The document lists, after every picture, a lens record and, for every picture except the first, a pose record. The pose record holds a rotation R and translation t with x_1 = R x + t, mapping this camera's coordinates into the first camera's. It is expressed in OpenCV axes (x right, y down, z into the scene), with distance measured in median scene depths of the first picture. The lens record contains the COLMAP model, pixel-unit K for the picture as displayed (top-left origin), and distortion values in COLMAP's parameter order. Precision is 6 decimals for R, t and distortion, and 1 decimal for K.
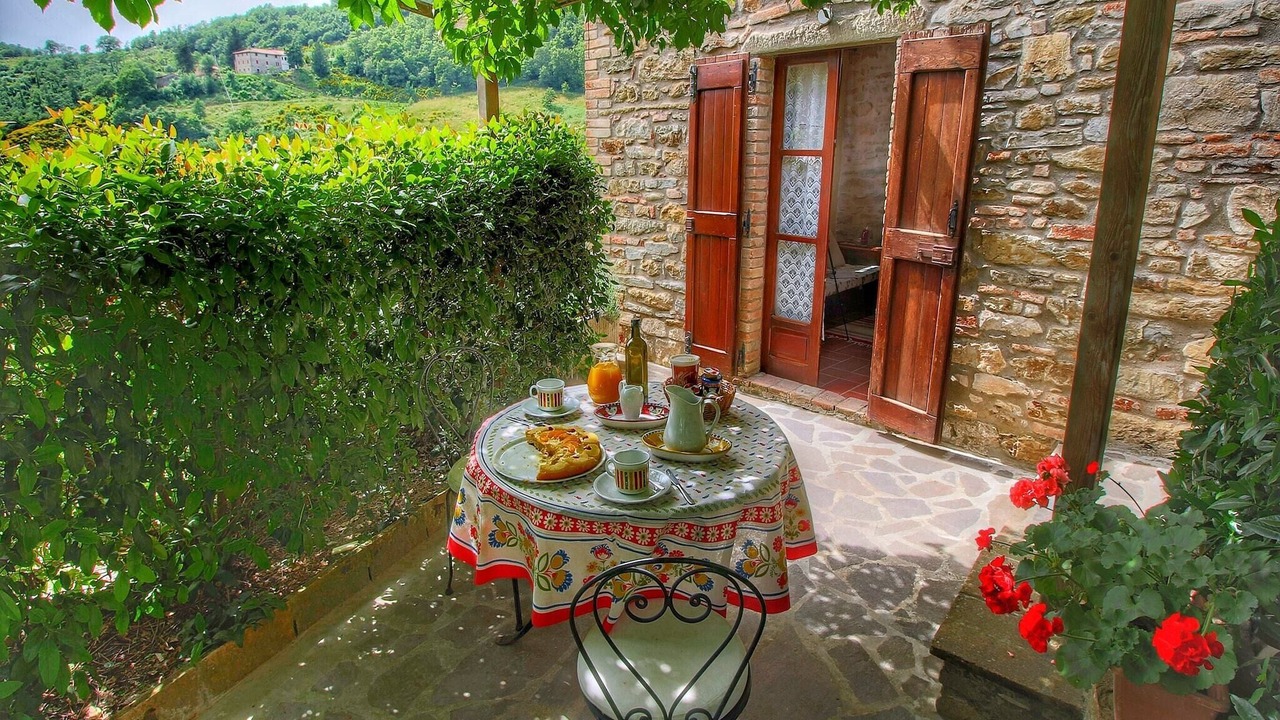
lens RADIAL K [[708.3, 0, 638.5], [0, 708.3, 347.1], [0, 0, 1]] dist [-0.002545, -0.017957]
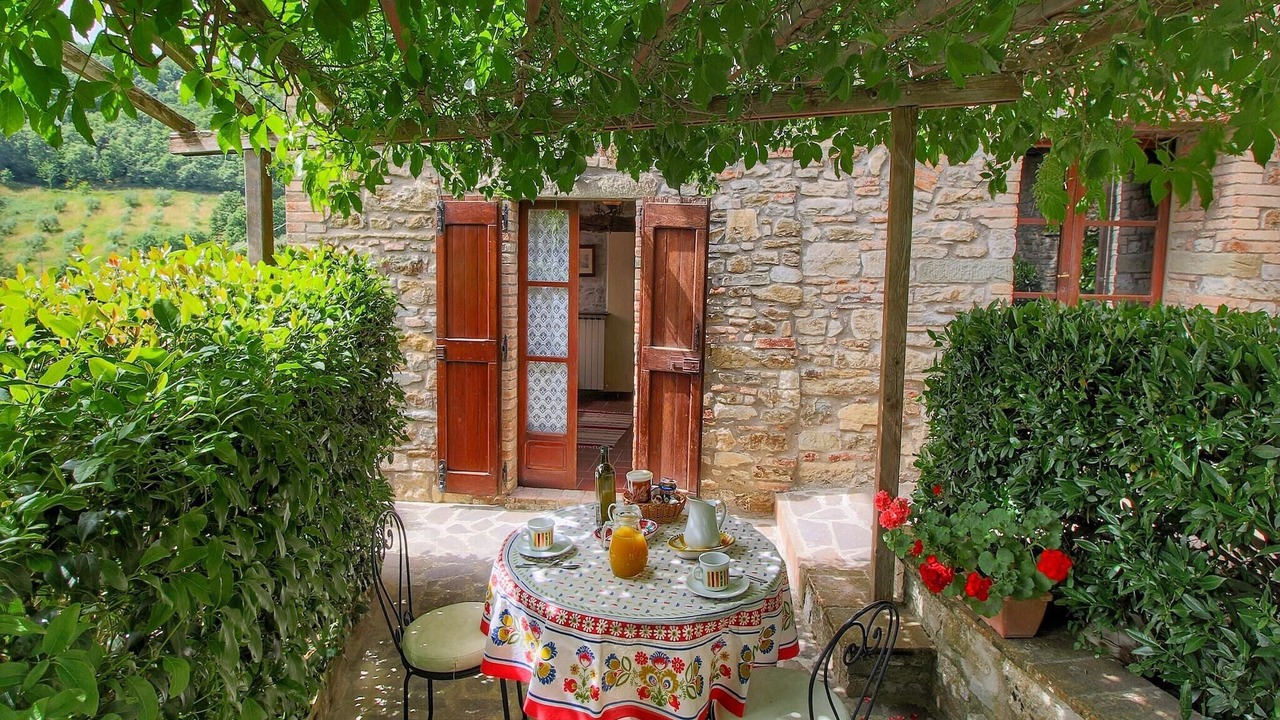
lens RADIAL K [[731.0, 0, 643.4], [0, 731.0, 344.9], [0, 0, 1]] dist [-0.000207, -0.000381]
pose [[0.742007, -0.058231, 0.667858, -0.529575], [0.154745, 0.984194, -0.086113, -0.065602], [-0.652288, 0.167244, 0.739290, 0.062980]]
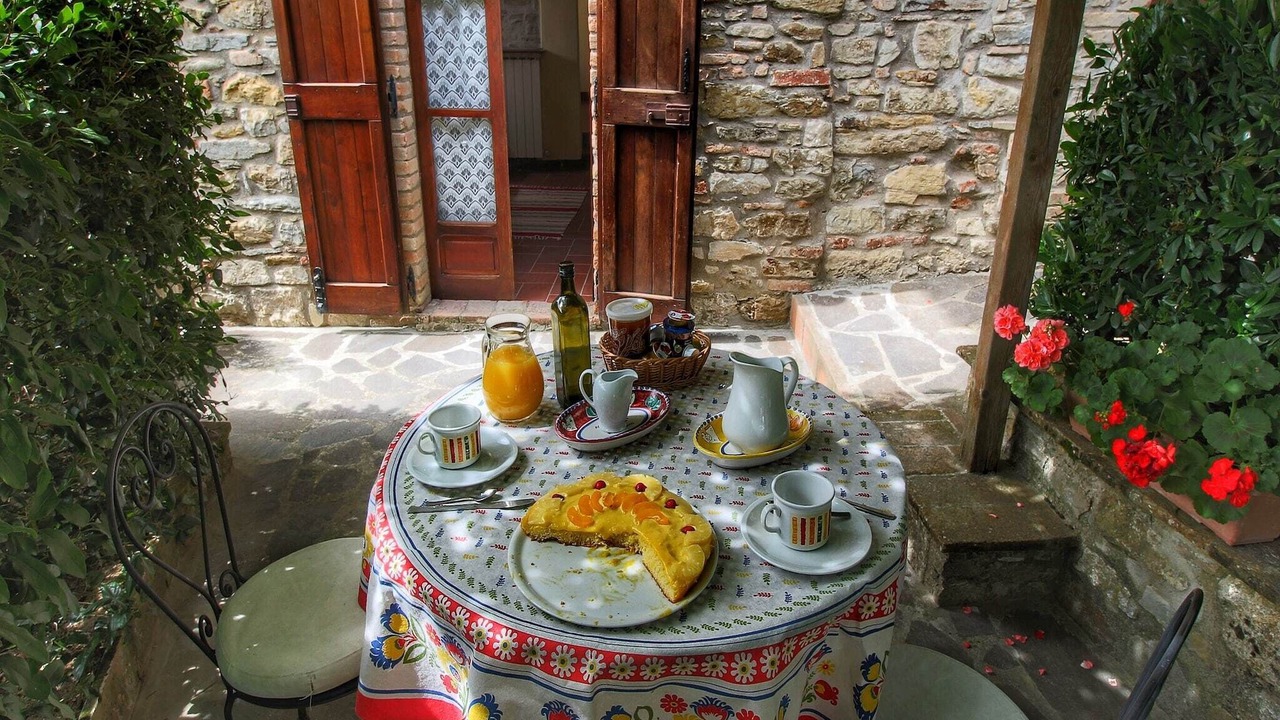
lens RADIAL K [[770.5, 0, 619.1], [0, 770.5, 304.7], [0, 0, 1]] dist [0.000109, -0.000260]
pose [[0.703771, -0.252472, 0.664051, -0.302541], [0.186263, 0.967597, 0.170476, -0.080476], [-0.685574, 0.003712, 0.727993, 0.370850]]
